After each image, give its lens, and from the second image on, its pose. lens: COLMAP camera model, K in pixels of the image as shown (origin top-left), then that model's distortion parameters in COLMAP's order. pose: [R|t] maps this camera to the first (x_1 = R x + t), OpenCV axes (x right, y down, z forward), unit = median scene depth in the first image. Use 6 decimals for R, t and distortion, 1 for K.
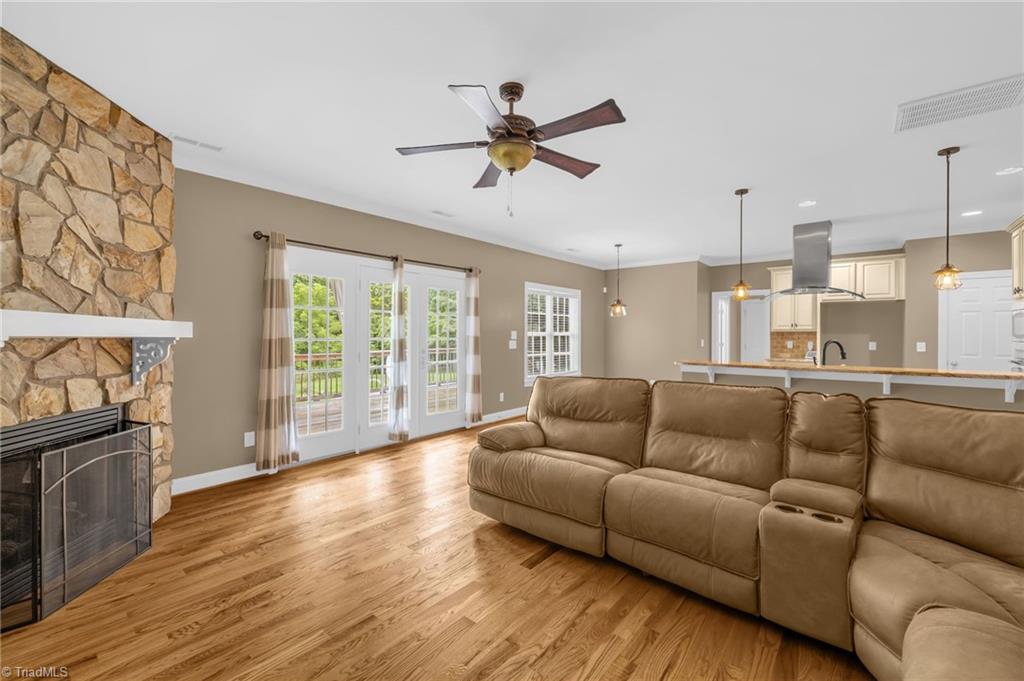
lens RADIAL K [[434.4, 0, 515.5], [0, 434.4, 337.1], [0, 0, 1]] dist [-0.000571, 0.000159]
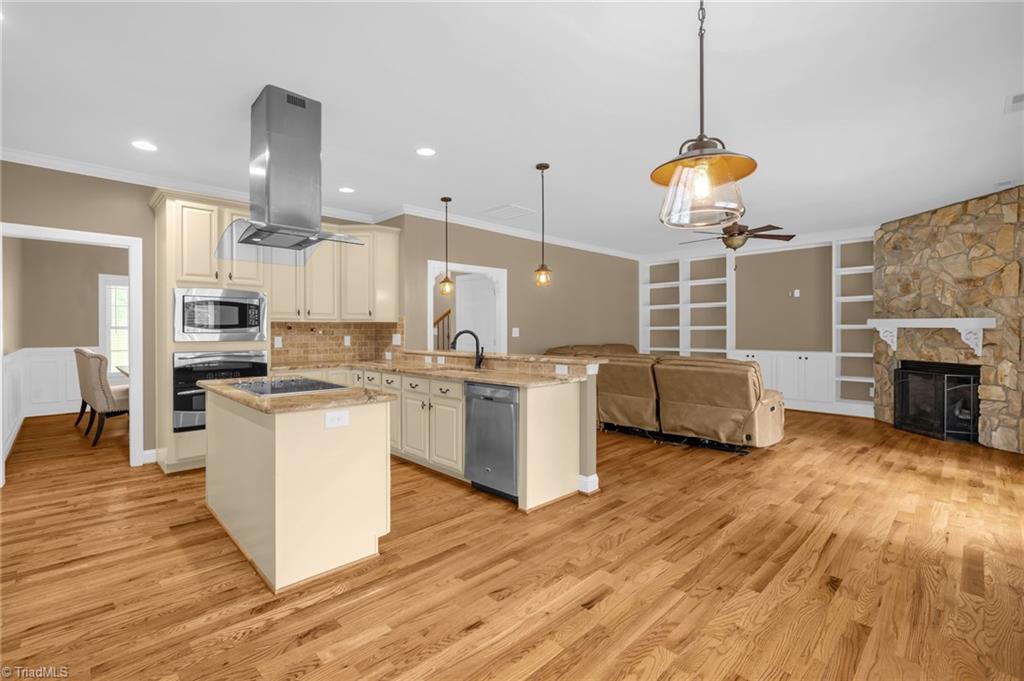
lens RADIAL K [[455.4, 0, 509.6], [0, 455.4, 334.7], [0, 0, 1]] dist [-0.003599, 0.000397]
pose [[-0.990584, -0.000996, 0.136905, 0.291652], [0.000785, 0.999916, 0.012957, 0.001139], [-0.136907, 0.012943, -0.990499, 1.268701]]
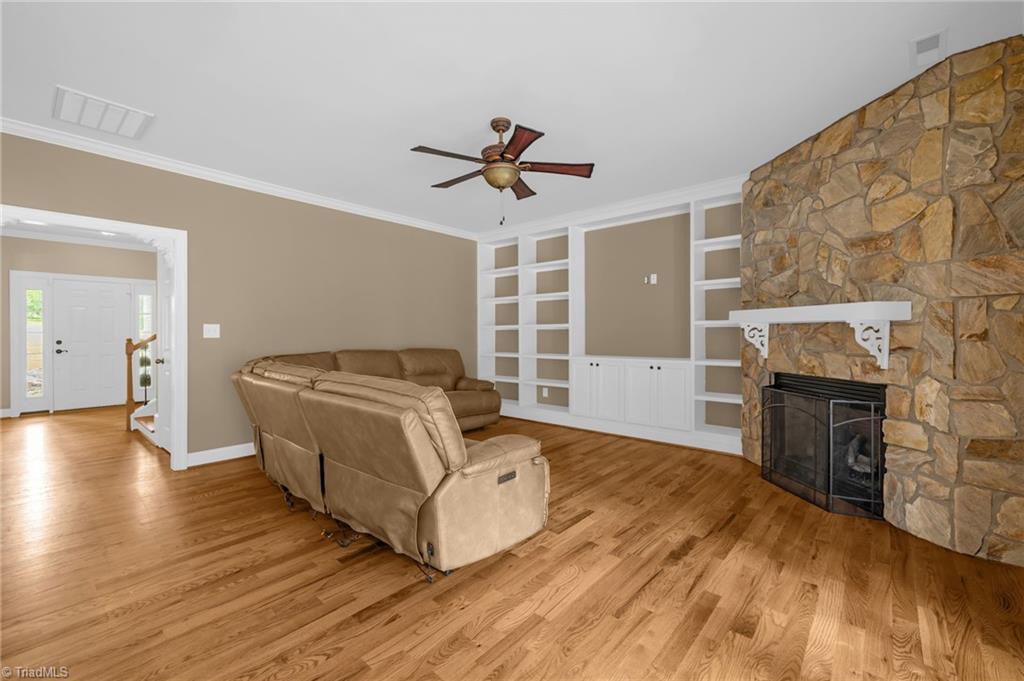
lens RADIAL K [[434.4, 0, 503.3], [0, 434.4, 337.5], [0, 0, 1]] dist [-0.000571, 0.000159]
pose [[-0.998582, 0.000560, 0.053239, -0.030949], [0.001125, 0.999943, 0.010595, 0.011802], [-0.053230, 0.010640, -0.998526, 0.856235]]
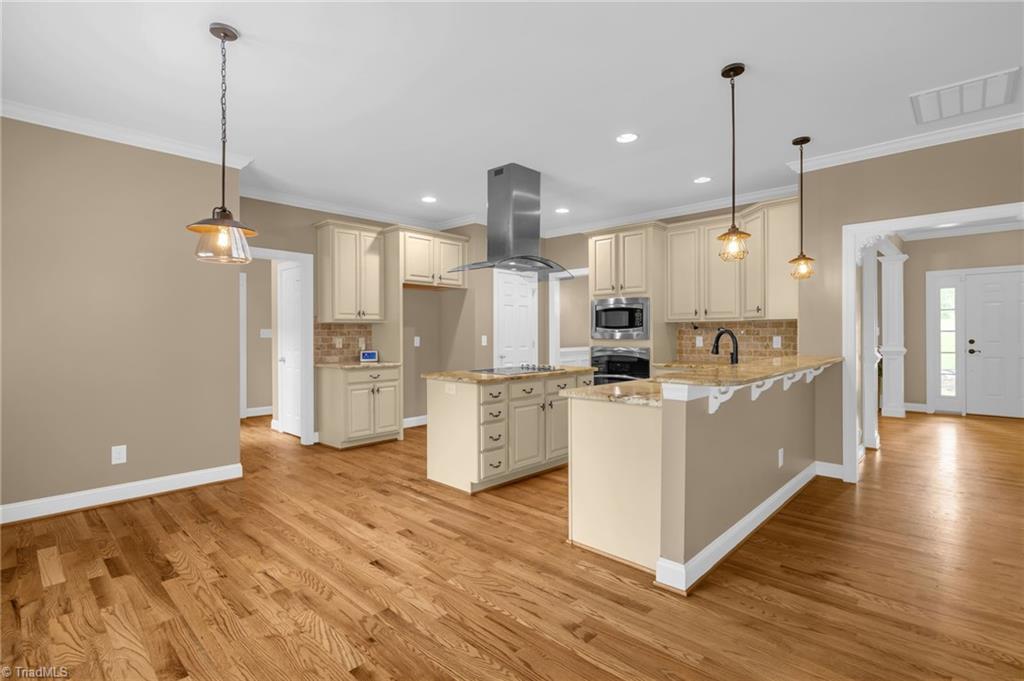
lens RADIAL K [[483.1, 0, 501.8], [0, 483.1, 336.1], [0, 0, 1]] dist [-0.002112, -0.000517]
pose [[0.101539, -0.007851, 0.994801, -0.091926], [0.007650, 0.999945, 0.007111, 0.005056], [-0.994802, 0.006888, 0.101593, 0.816834]]
